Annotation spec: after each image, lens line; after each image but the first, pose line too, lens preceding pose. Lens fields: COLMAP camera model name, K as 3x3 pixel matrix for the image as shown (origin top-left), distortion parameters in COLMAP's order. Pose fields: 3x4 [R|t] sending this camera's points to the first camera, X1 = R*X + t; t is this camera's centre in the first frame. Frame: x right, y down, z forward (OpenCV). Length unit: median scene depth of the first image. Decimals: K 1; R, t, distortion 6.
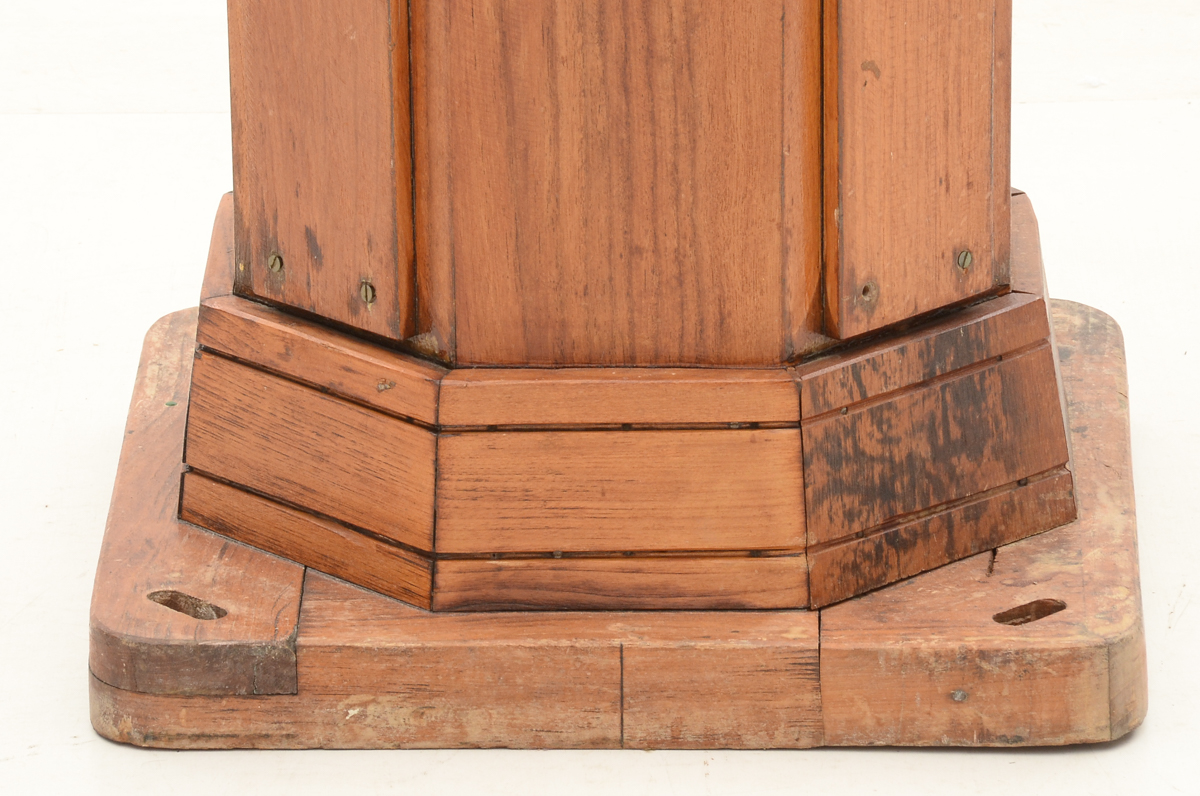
lens RADIAL K [[5881.1, 0, 538.1], [0, 5881.1, 397.2], [0, 0, 1]] dist [1.842430, 3.651019]
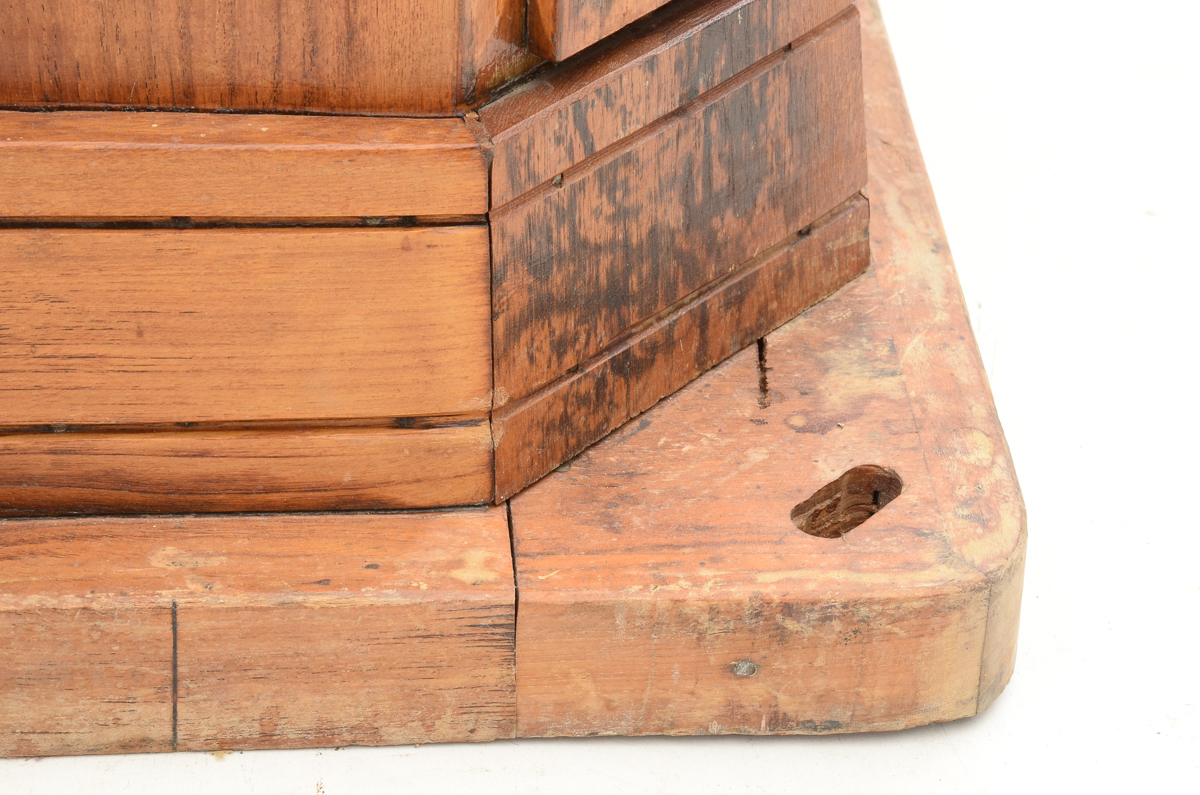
lens RADIAL K [[3419.5, 0, 566.3], [0, 3419.5, 418.7], [0, 0, 1]] dist [0.700225, 1.358268]
pose [[0.991832, -0.013038, 0.126886, 0.009423], [-0.017766, 0.970946, 0.238638, -0.055837], [-0.126311, -0.238943, 0.962783, 0.671492]]
